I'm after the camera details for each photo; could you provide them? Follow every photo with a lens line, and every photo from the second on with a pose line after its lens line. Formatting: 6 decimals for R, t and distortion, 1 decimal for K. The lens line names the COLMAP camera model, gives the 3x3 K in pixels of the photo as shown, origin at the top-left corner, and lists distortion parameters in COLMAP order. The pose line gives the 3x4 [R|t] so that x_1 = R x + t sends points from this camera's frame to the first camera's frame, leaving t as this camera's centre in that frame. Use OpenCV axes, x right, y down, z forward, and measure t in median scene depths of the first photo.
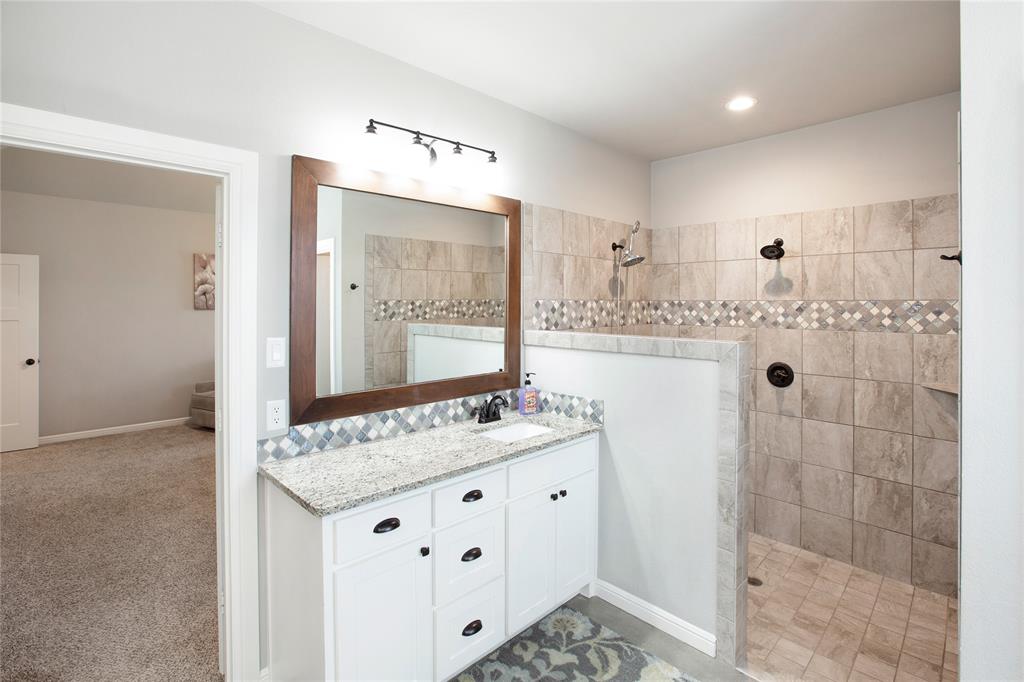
lens RADIAL K [[483.4, 0, 472.1], [0, 483.4, 305.0], [0, 0, 1]] dist [-0.039221, 0.013812]
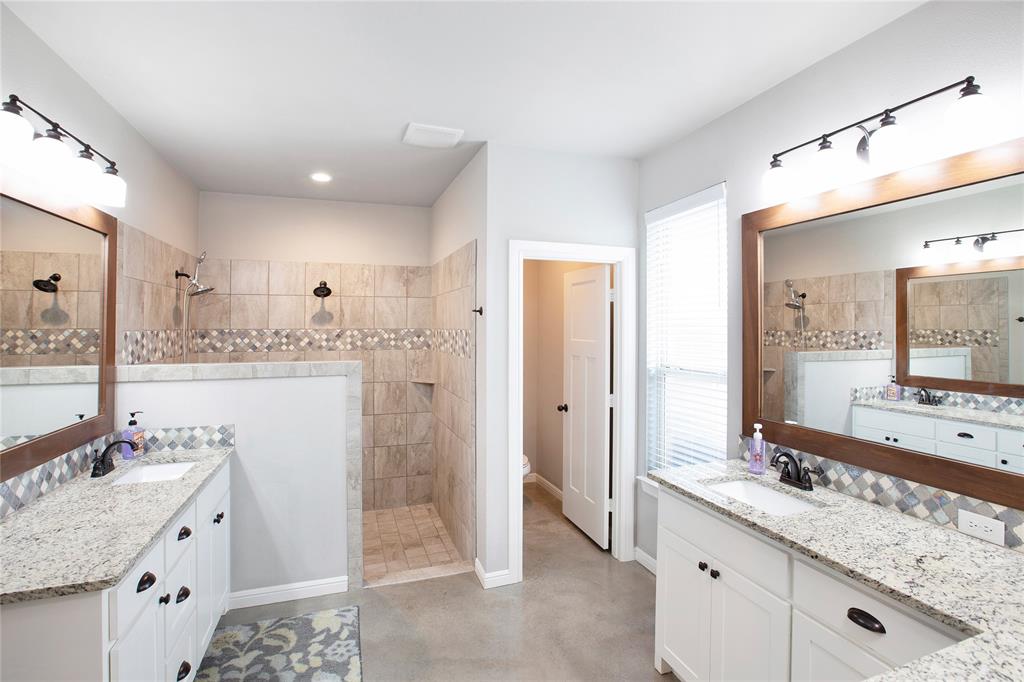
lens RADIAL K [[483.4, 0, 505.0], [0, 483.4, 331.3], [0, 0, 1]] dist [-0.039221, 0.013812]
pose [[0.431326, -0.011393, 0.902124, -0.387304], [0.008751, 0.999926, 0.008444, -0.012474], [-0.902154, 0.004252, 0.431393, -0.010379]]
